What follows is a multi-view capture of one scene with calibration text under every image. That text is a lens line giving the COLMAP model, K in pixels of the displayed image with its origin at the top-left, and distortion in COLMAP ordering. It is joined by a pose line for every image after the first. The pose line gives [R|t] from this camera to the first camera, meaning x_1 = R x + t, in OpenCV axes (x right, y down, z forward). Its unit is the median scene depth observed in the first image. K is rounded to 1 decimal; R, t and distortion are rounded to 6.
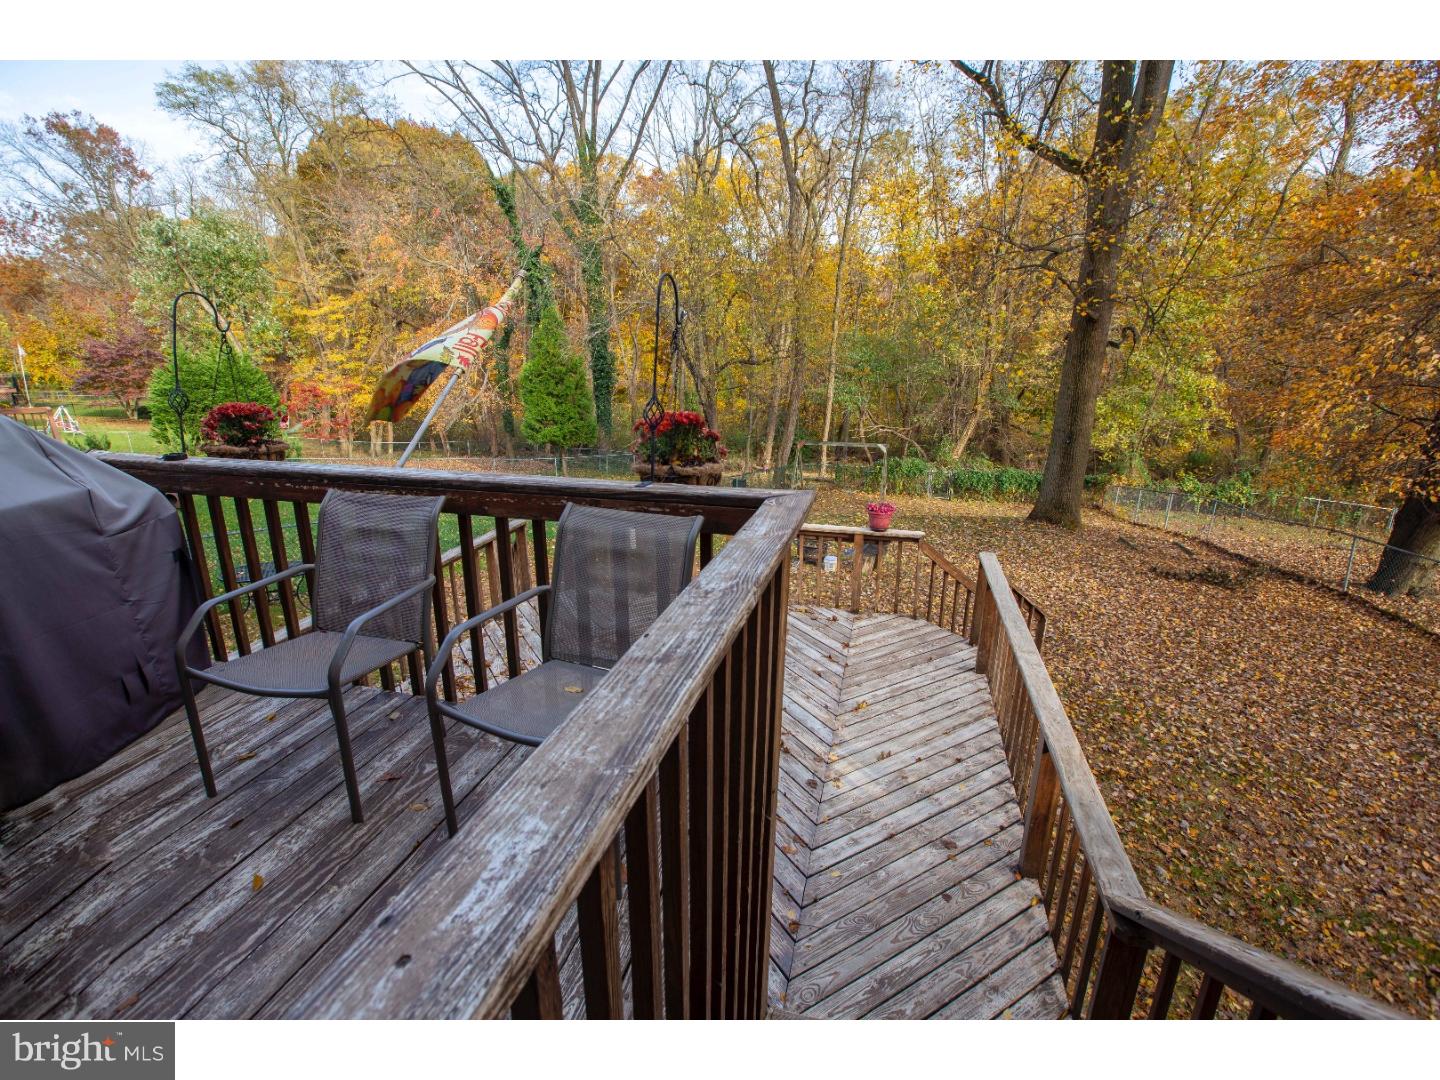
lens RADIAL K [[683.5, 0, 720.0], [0, 683.5, 540.0], [0, 0, 1]] dist [-0.049829, 0.000250]
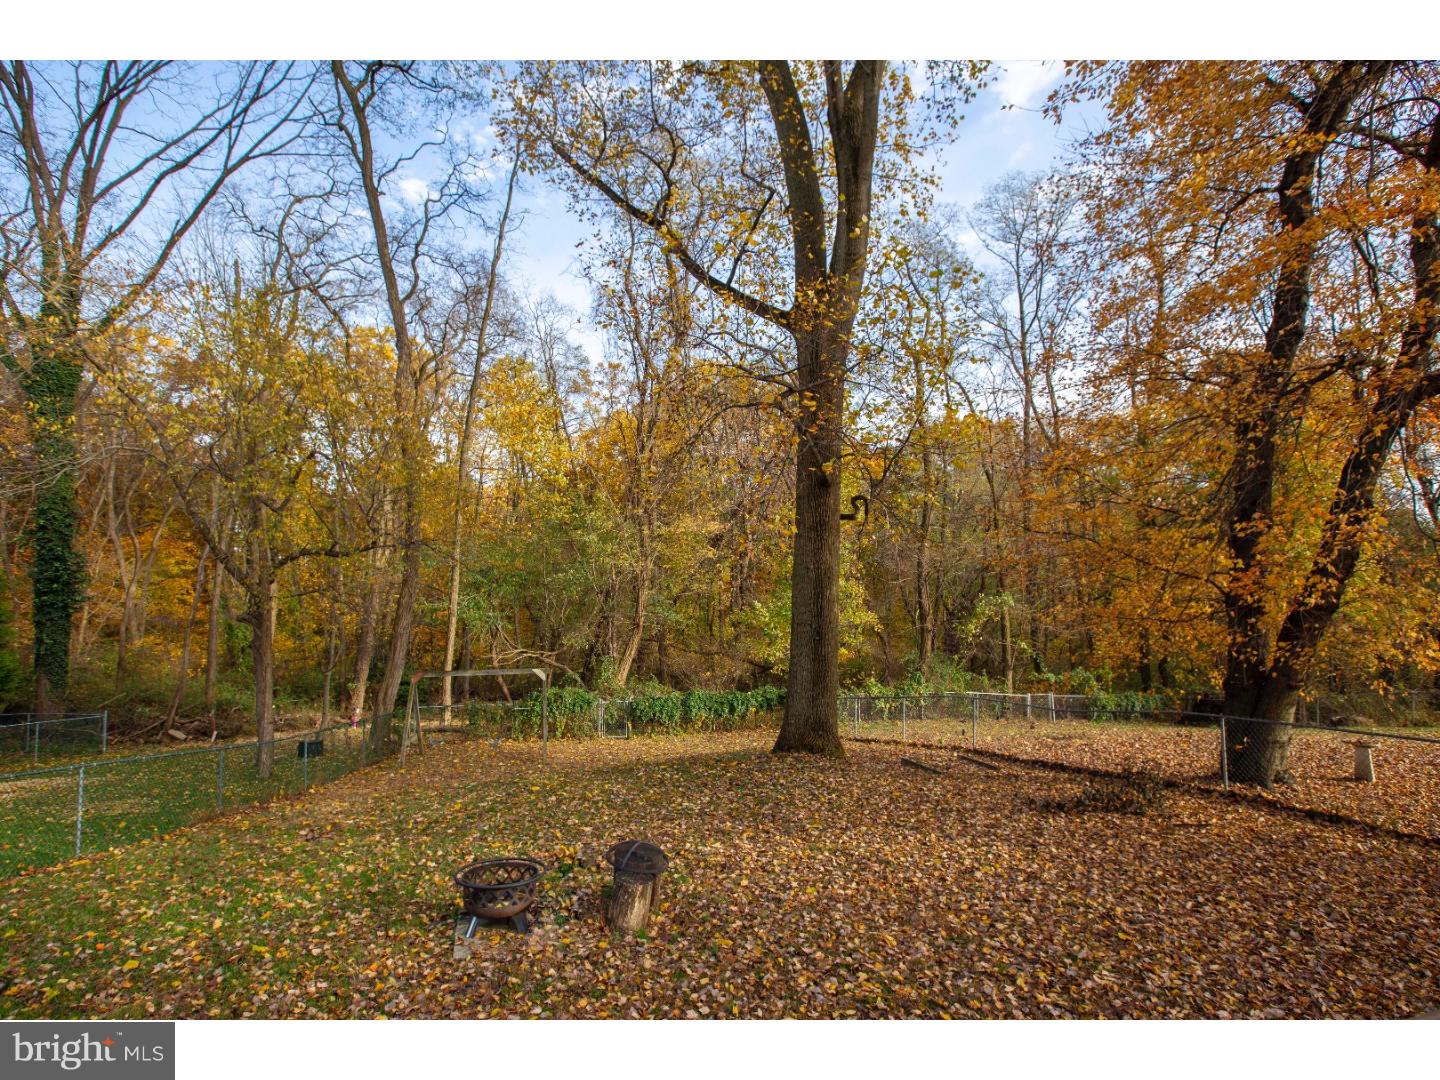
lens RADIAL K [[721.2, 0, 720.0], [0, 721.2, 540.0], [0, 0, 1]] dist [-0.004989, -0.000169]
pose [[0.858661, 0.032799, 0.511493, 0.006579], [0.139017, 0.945638, -0.294011, -0.015937], [-0.493331, 0.323562, 0.807423, 0.208587]]
